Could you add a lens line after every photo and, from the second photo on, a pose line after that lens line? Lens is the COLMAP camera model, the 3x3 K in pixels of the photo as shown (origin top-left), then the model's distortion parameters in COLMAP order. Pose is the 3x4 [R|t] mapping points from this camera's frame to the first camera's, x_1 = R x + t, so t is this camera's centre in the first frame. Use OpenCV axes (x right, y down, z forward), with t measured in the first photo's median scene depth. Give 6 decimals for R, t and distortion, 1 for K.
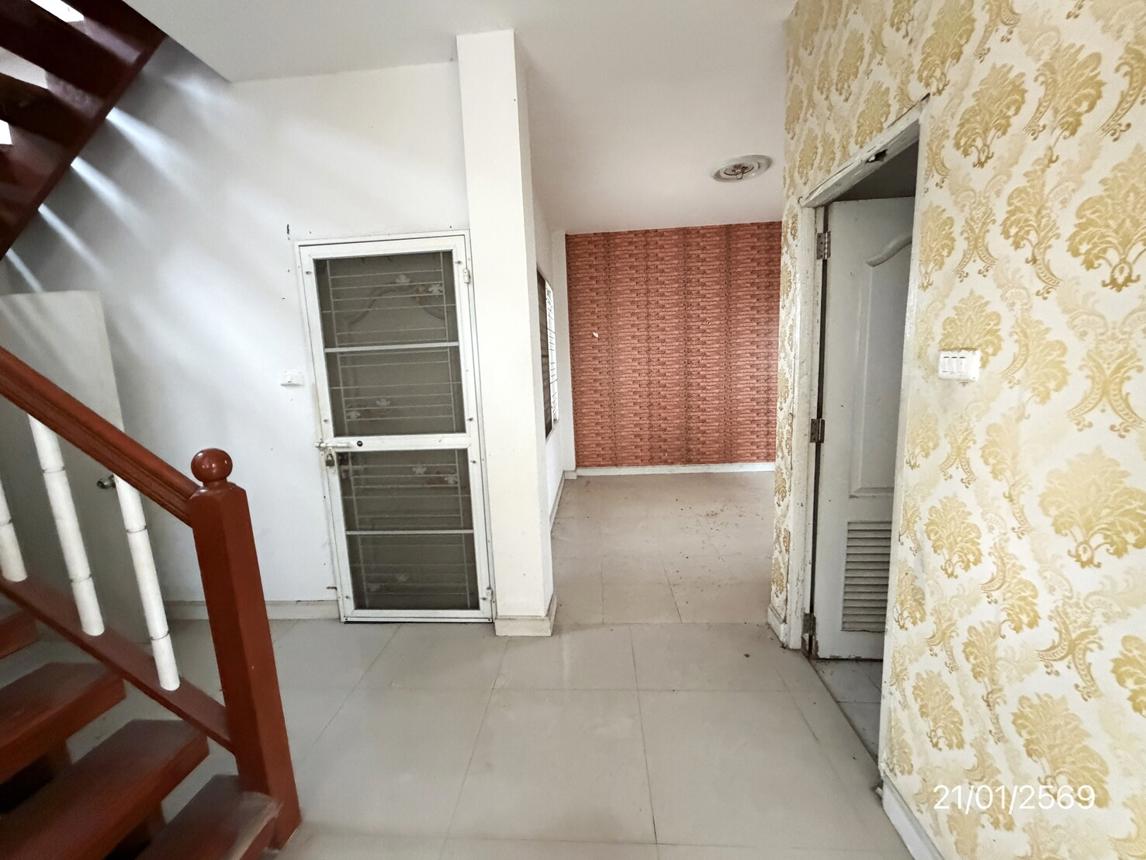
lens RADIAL K [[459.2, 0, 569.1], [0, 459.2, 429.8], [0, 0, 1]] dist [0.000805, 0.000714]
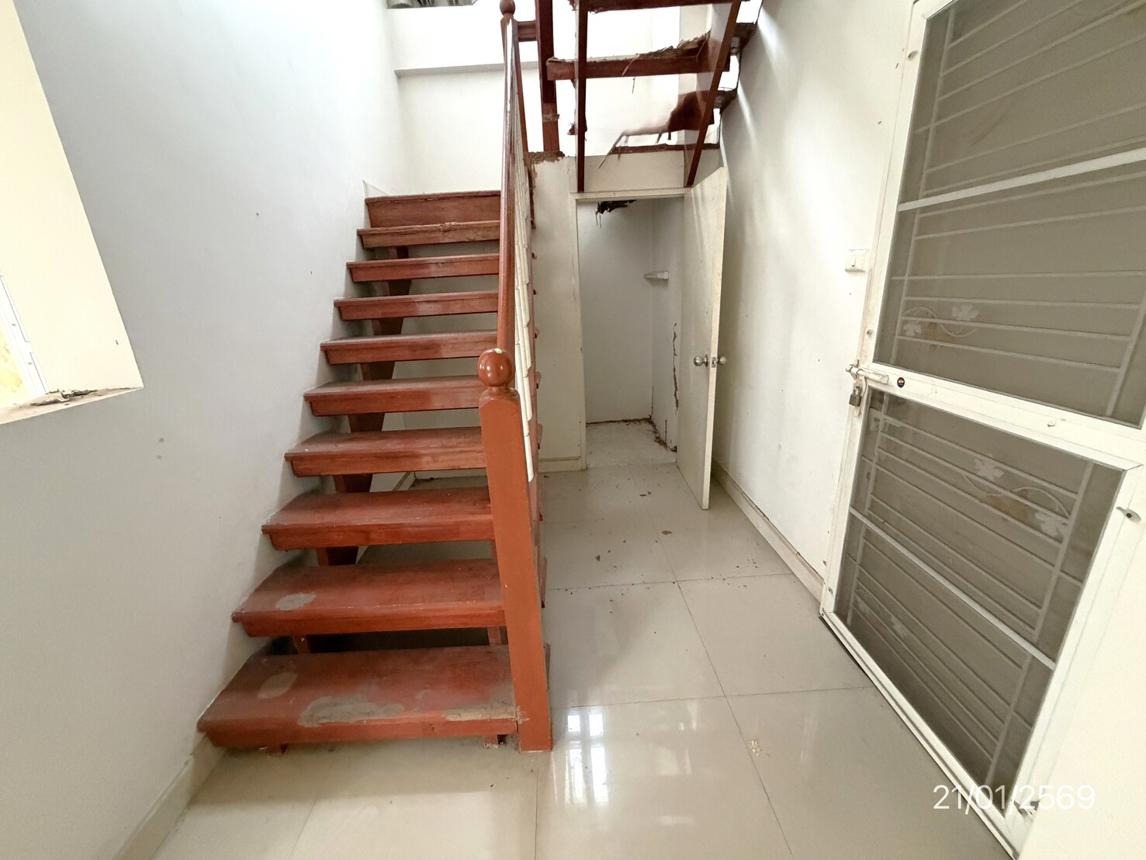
lens RADIAL K [[459.2, 0, 569.1], [0, 459.2, 429.8], [0, 0, 1]] dist [0.000805, 0.000714]
pose [[0.073990, 0.346466, -0.935140, 0.062632], [-0.099935, 0.935566, 0.338716, -0.066121], [0.992239, 0.068391, 0.103846, 0.539133]]
